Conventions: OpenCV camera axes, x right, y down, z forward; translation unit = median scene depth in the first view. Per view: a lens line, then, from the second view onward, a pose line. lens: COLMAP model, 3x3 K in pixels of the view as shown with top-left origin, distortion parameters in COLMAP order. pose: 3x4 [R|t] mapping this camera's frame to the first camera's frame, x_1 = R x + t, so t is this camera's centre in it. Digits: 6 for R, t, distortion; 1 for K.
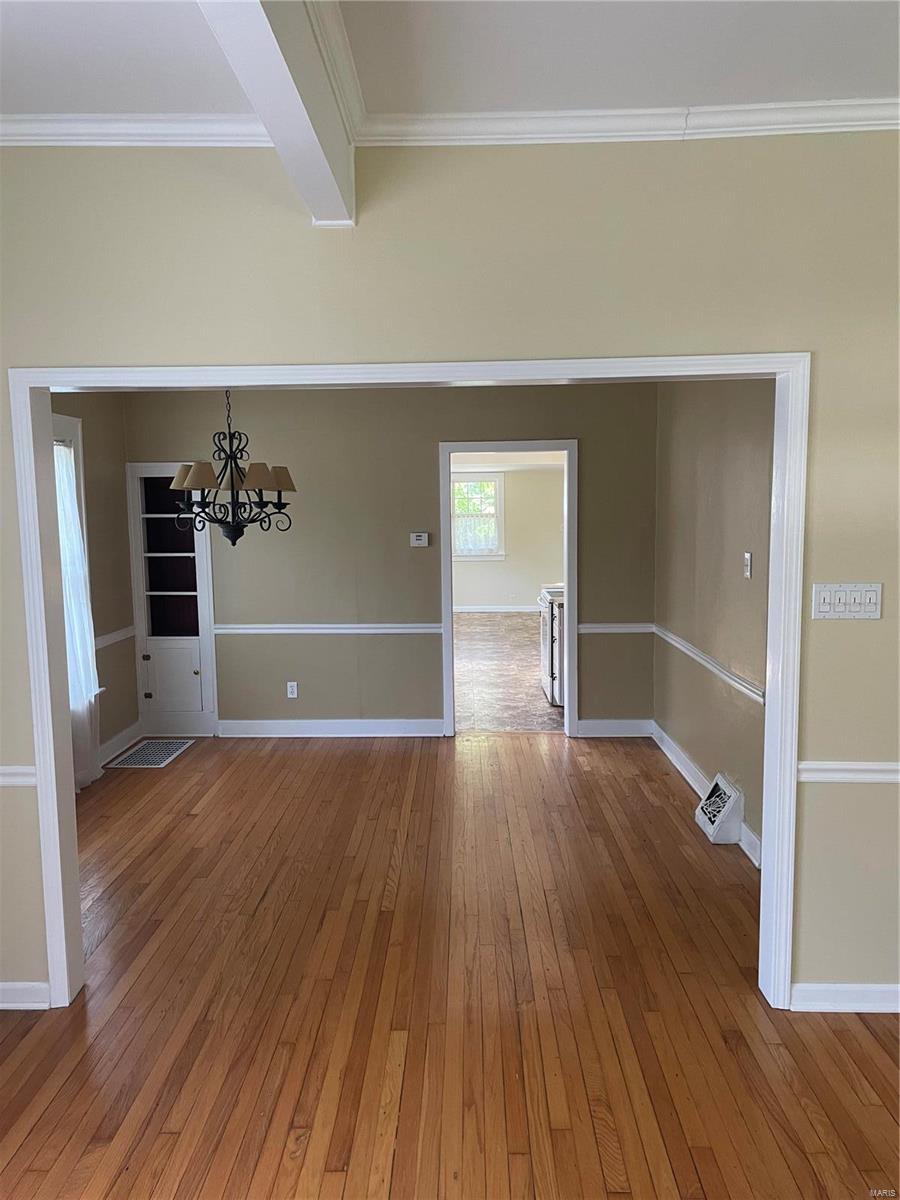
lens RADIAL K [[908.7, 0, 449.4], [0, 908.7, 600.3], [0, 0, 1]] dist [0.081370, -0.098343]
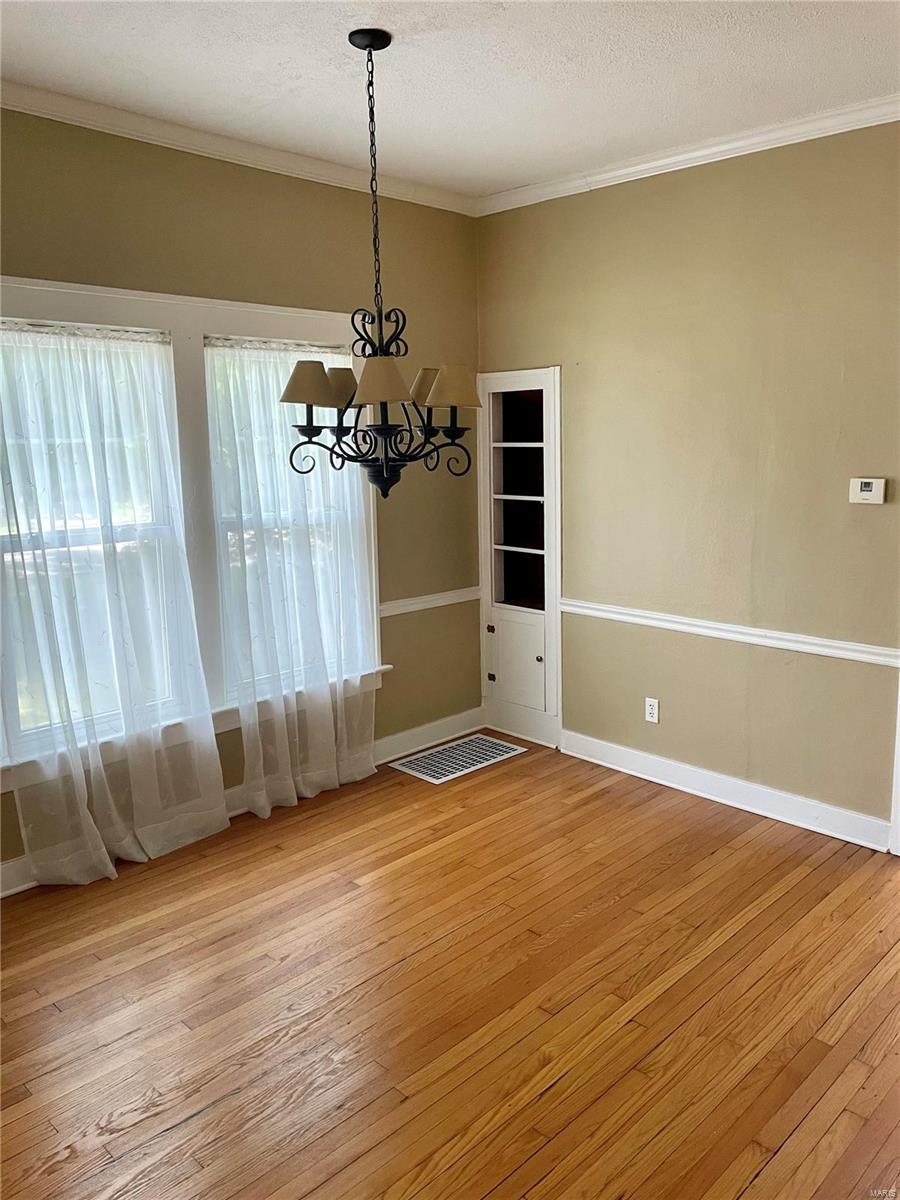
lens RADIAL K [[908.7, 0, 442.2], [0, 908.7, 578.3], [0, 0, 1]] dist [0.081370, -0.098343]
pose [[0.724739, 0.108418, -0.680440, 0.187342], [-0.067690, 0.993969, 0.086277, -0.051630], [0.685690, -0.016470, 0.727707, 0.486203]]
